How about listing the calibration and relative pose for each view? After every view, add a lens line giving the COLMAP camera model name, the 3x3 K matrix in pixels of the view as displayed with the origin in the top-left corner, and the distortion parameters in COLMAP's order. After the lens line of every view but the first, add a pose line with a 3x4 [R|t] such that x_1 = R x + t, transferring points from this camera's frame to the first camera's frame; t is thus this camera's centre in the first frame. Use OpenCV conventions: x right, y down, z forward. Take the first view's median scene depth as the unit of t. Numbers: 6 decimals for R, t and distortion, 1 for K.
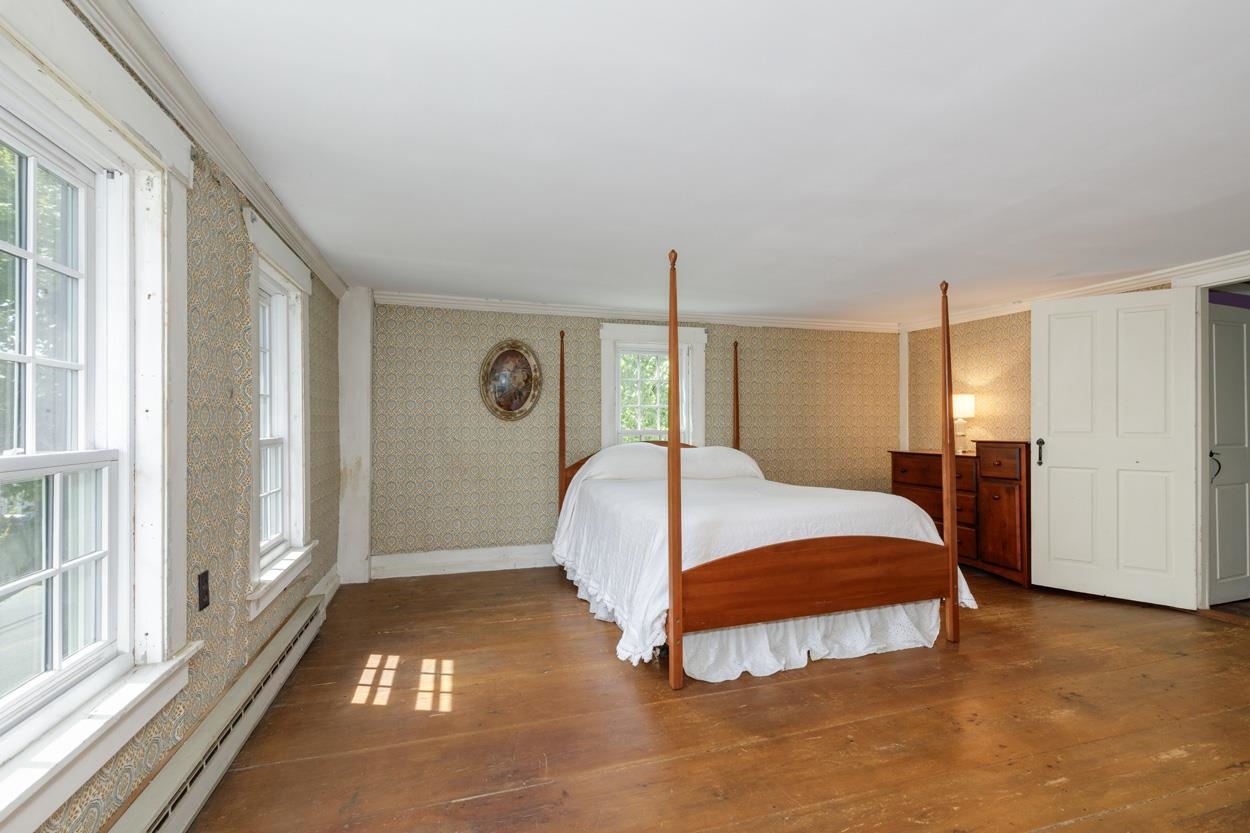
lens RADIAL K [[550.2, 0, 631.5], [0, 550.2, 423.6], [0, 0, 1]] dist [-0.014642, 0.002070]
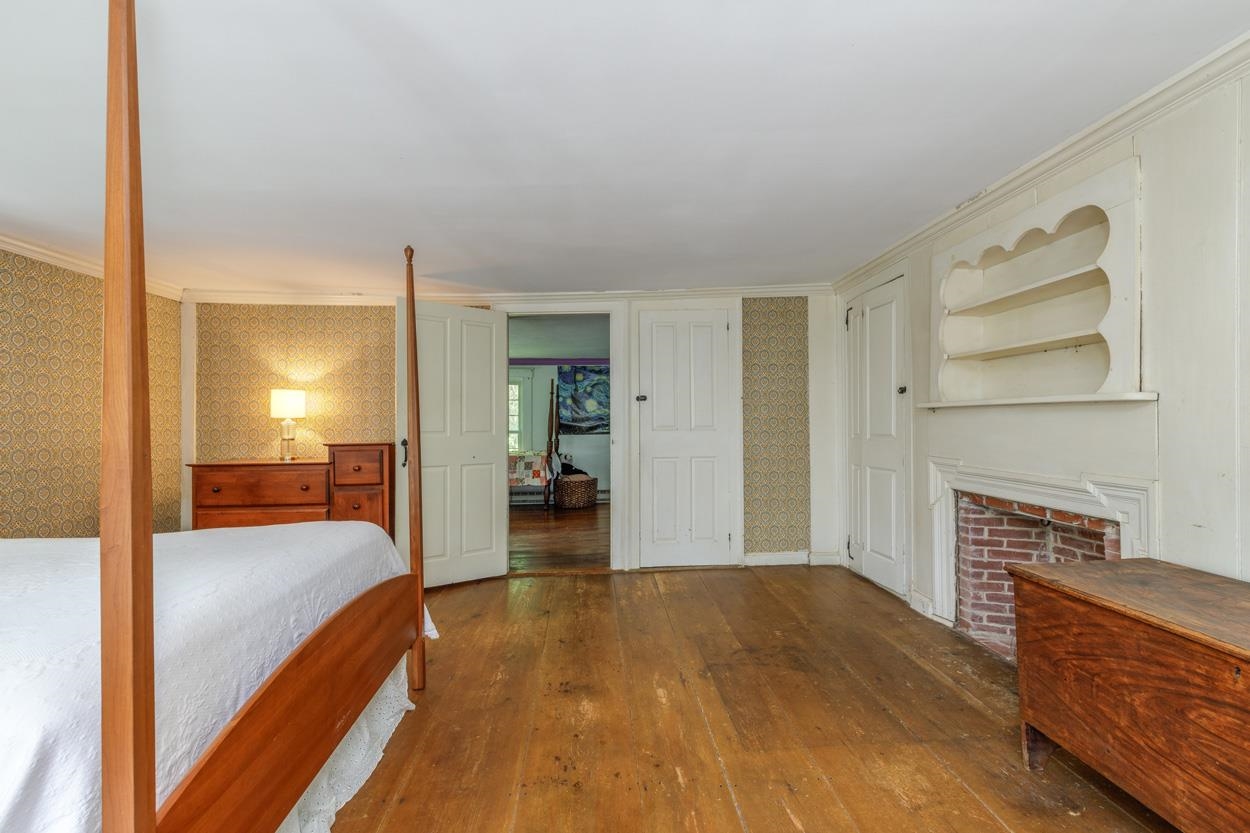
lens RADIAL K [[550.2, 0, 617.2], [0, 550.2, 420.9], [0, 0, 1]] dist [-0.014642, 0.002070]
pose [[0.249672, 0.002107, 0.968328, -0.093043], [0.008892, 0.999950, -0.004469, 0.002549], [-0.968290, 0.009726, 0.249640, 0.354647]]
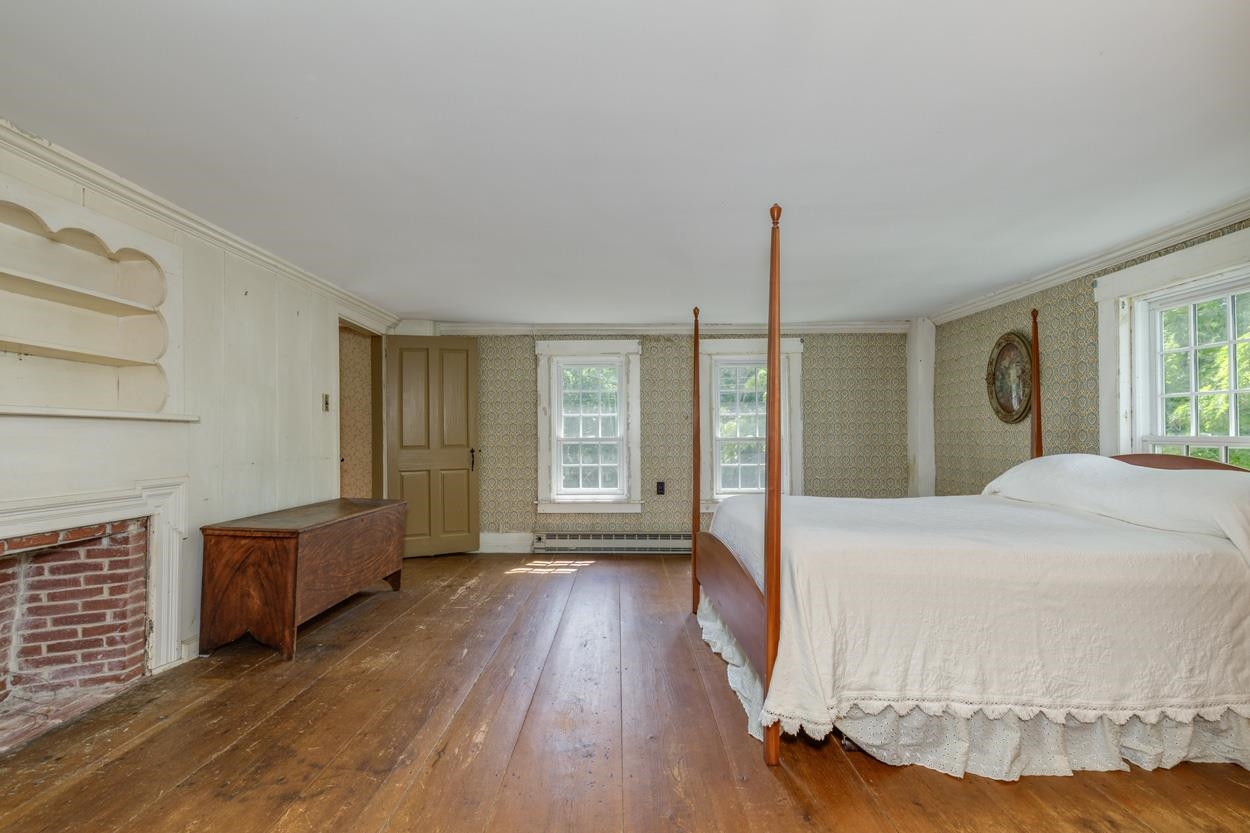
lens RADIAL K [[550.2, 0, 625.3], [0, 550.2, 426.3], [0, 0, 1]] dist [-0.014642, 0.002070]
pose [[-0.298147, -0.010820, -0.954459, 0.885166], [0.009753, 0.999849, -0.014381, 0.008046], [0.954470, -0.013596, -0.297996, 0.724947]]
